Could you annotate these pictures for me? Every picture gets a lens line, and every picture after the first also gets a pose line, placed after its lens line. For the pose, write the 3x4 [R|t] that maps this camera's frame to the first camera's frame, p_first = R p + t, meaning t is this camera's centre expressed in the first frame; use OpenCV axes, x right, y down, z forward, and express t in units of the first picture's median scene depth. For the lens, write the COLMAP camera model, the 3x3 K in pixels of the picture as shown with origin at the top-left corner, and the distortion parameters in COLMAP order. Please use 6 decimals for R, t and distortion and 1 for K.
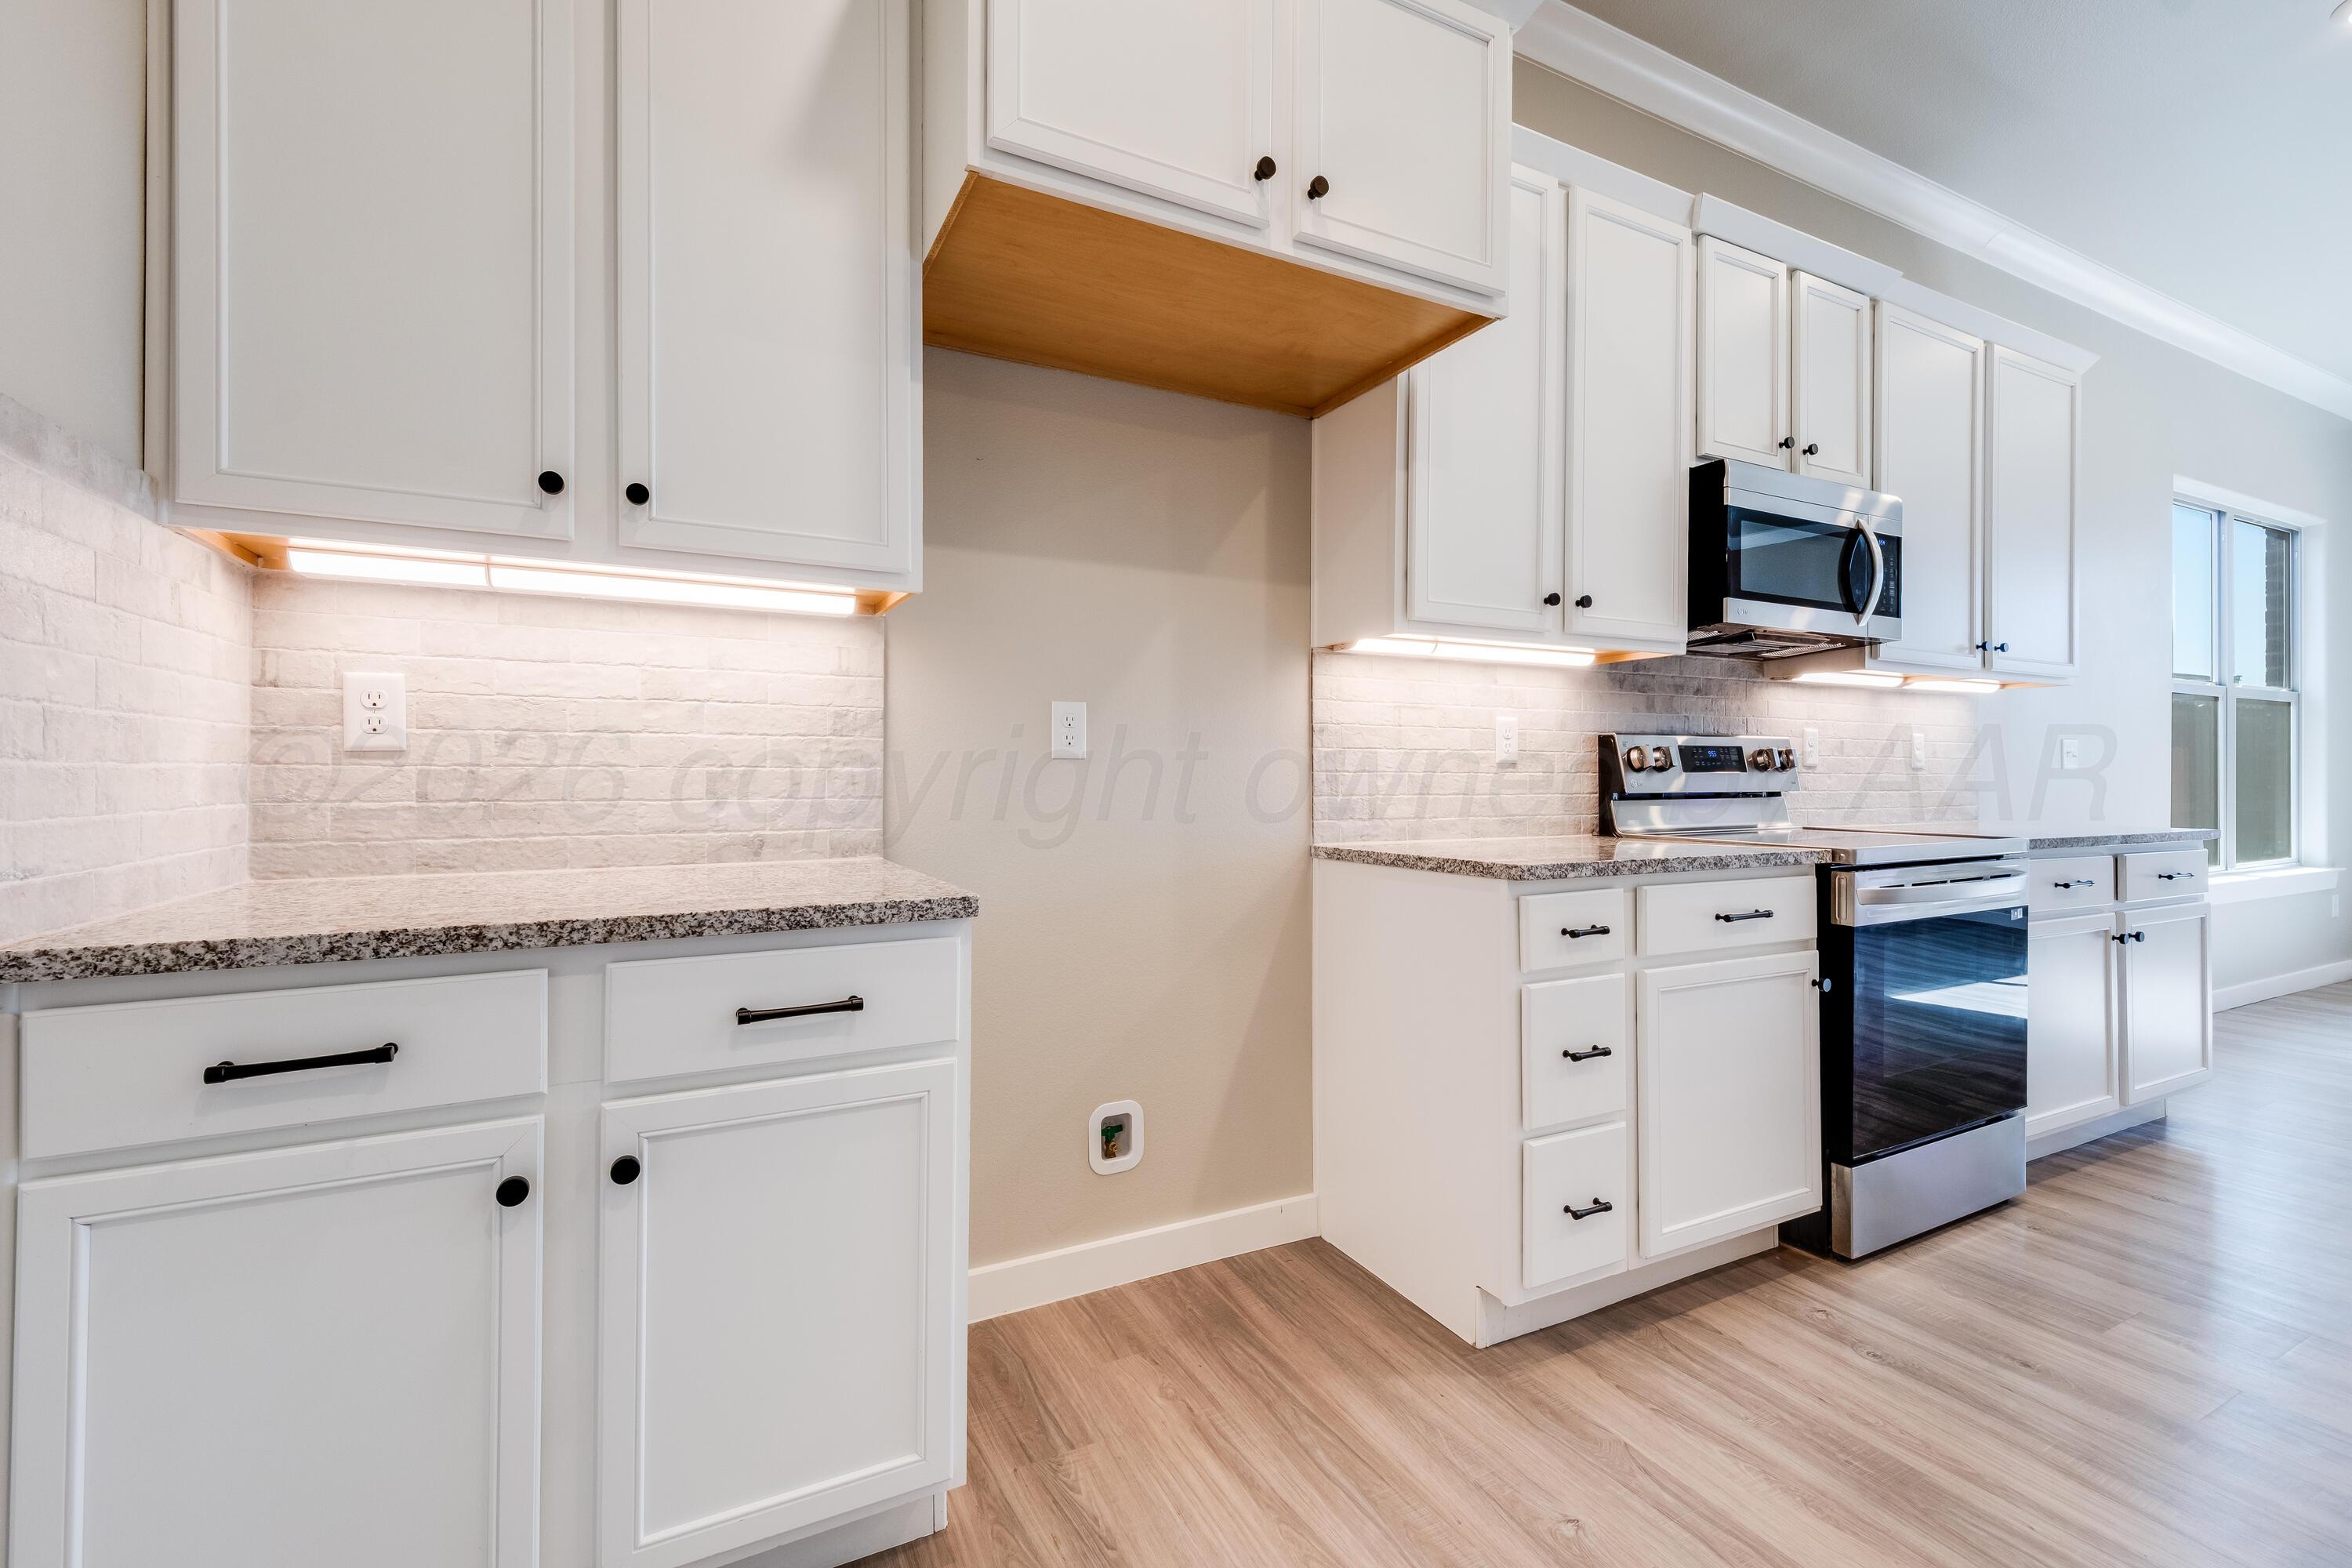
lens RADIAL K [[970.1, 0, 1168.3], [0, 970.1, 766.7], [0, 0, 1]] dist [0.027397, -0.007765]
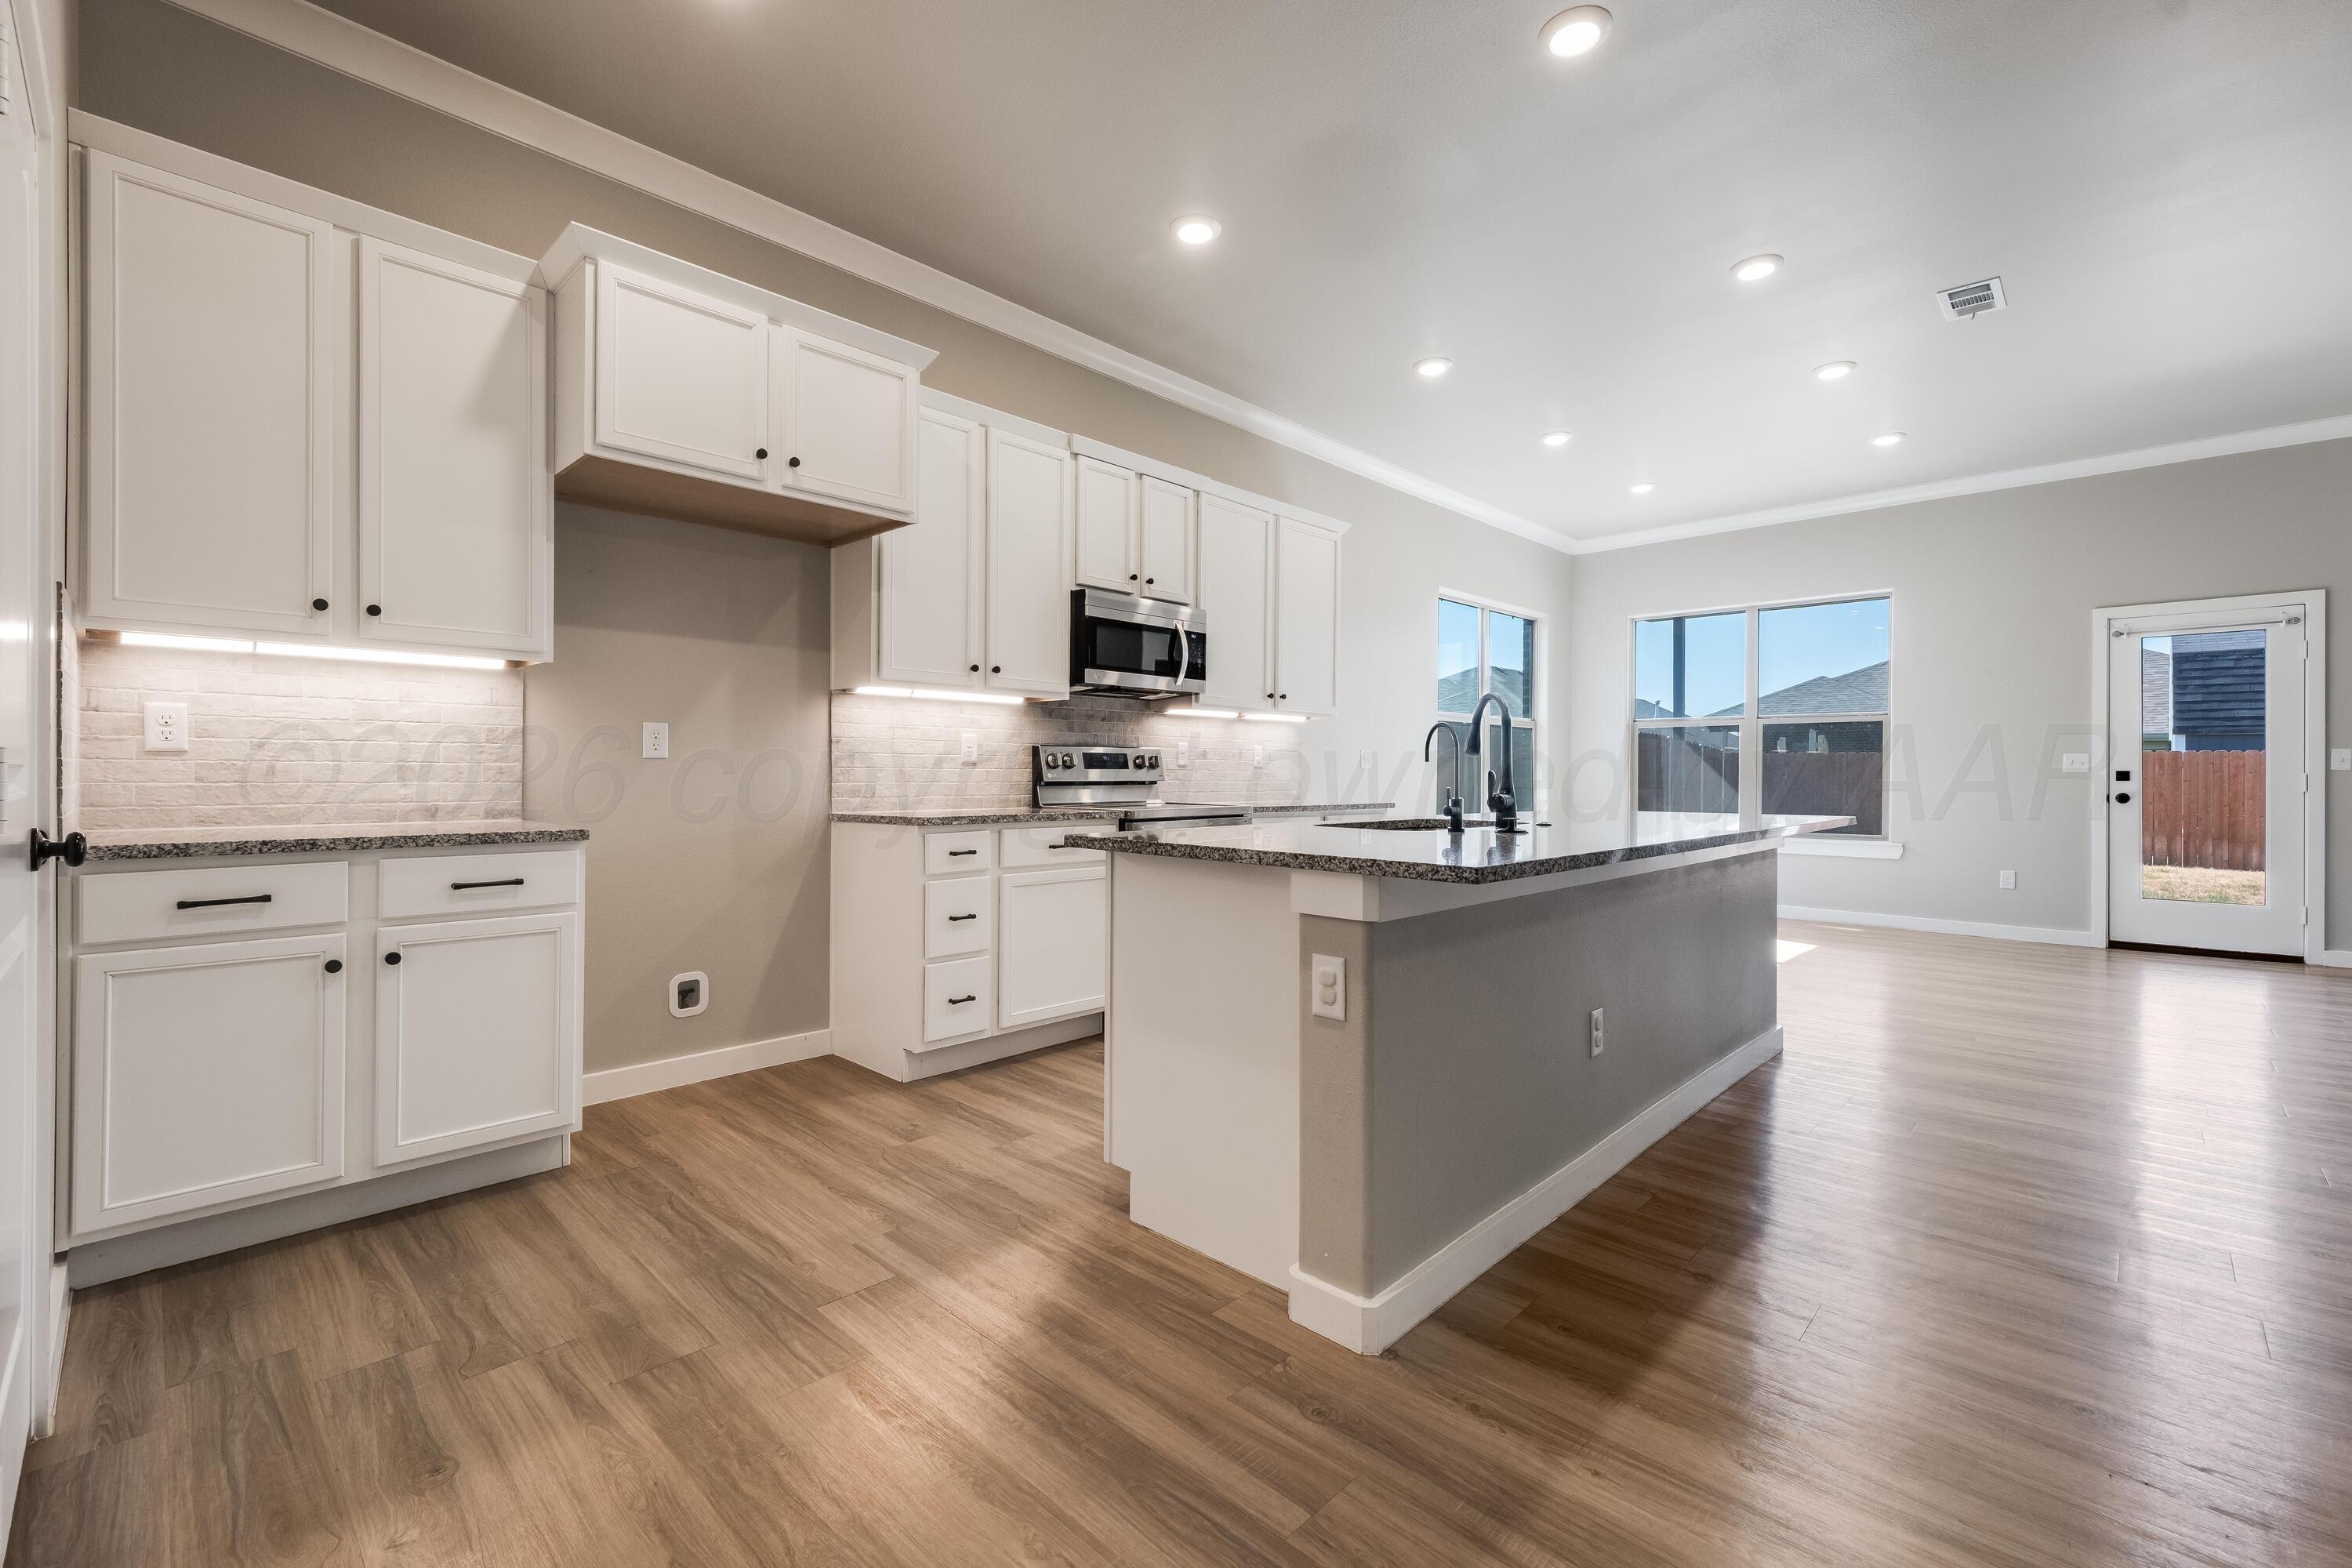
lens RADIAL K [[986.9, 0, 1175.7], [0, 986.9, 774.4], [0, 0, 1]] dist [0.021746, -0.008338]
pose [[0.943956, 0.003435, 0.330054, 0.180812], [-0.007249, 0.999920, 0.010326, -0.005370], [-0.329992, -0.012140, 0.943906, -0.895333]]
